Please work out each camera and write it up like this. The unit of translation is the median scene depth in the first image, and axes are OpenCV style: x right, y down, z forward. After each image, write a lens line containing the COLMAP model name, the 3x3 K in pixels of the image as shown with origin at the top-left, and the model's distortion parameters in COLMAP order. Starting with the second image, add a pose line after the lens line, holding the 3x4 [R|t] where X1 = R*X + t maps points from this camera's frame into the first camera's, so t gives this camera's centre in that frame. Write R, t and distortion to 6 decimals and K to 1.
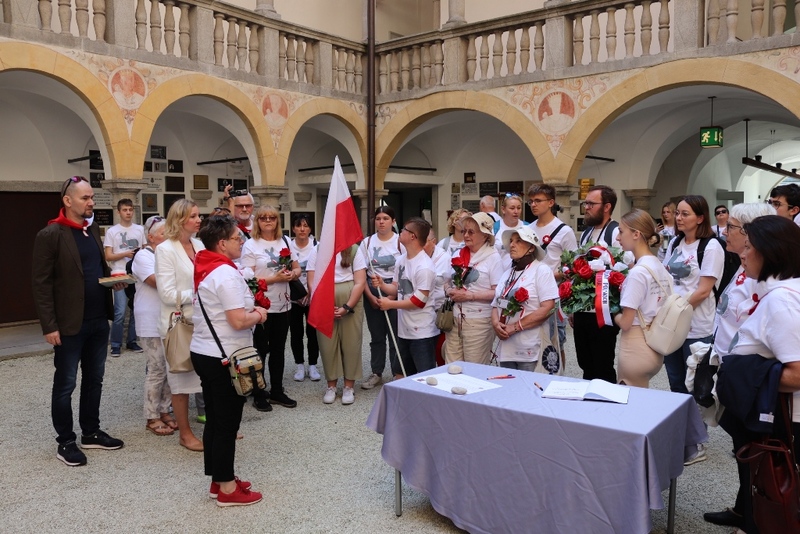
lens RADIAL K [[659.8, 0, 400.0], [0, 659.8, 267.0], [0, 0, 1]] dist [-0.166813, 0.168862]
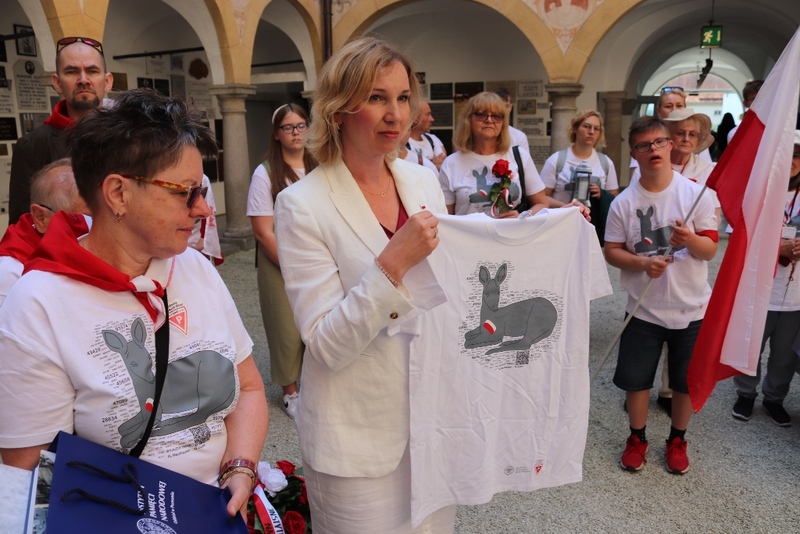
lens RADIAL K [[659.8, 0, 400.0], [0, 659.8, 267.0], [0, 0, 1]] dist [-0.166813, 0.168862]
pose [[0.955193, -0.074100, 0.286559, -0.227849], [0.034650, 0.989492, 0.140372, -0.007385], [-0.293949, -0.124153, 0.947723, 0.154733]]
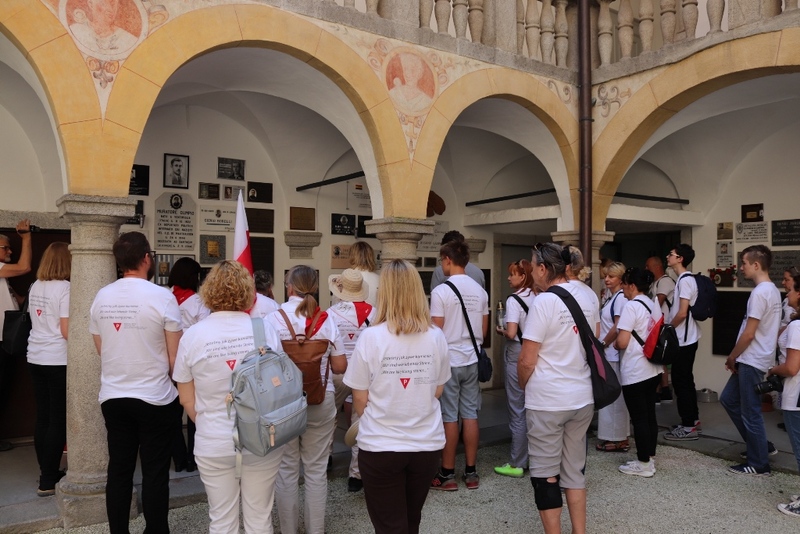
lens RADIAL K [[659.8, 0, 400.0], [0, 659.8, 267.0], [0, 0, 1]] dist [-0.166813, 0.168862]
pose [[0.959177, 0.005851, -0.282746, -0.040469], [-0.031540, 0.995762, -0.086391, -0.034322], [0.281042, 0.091782, 0.955296, 0.442780]]
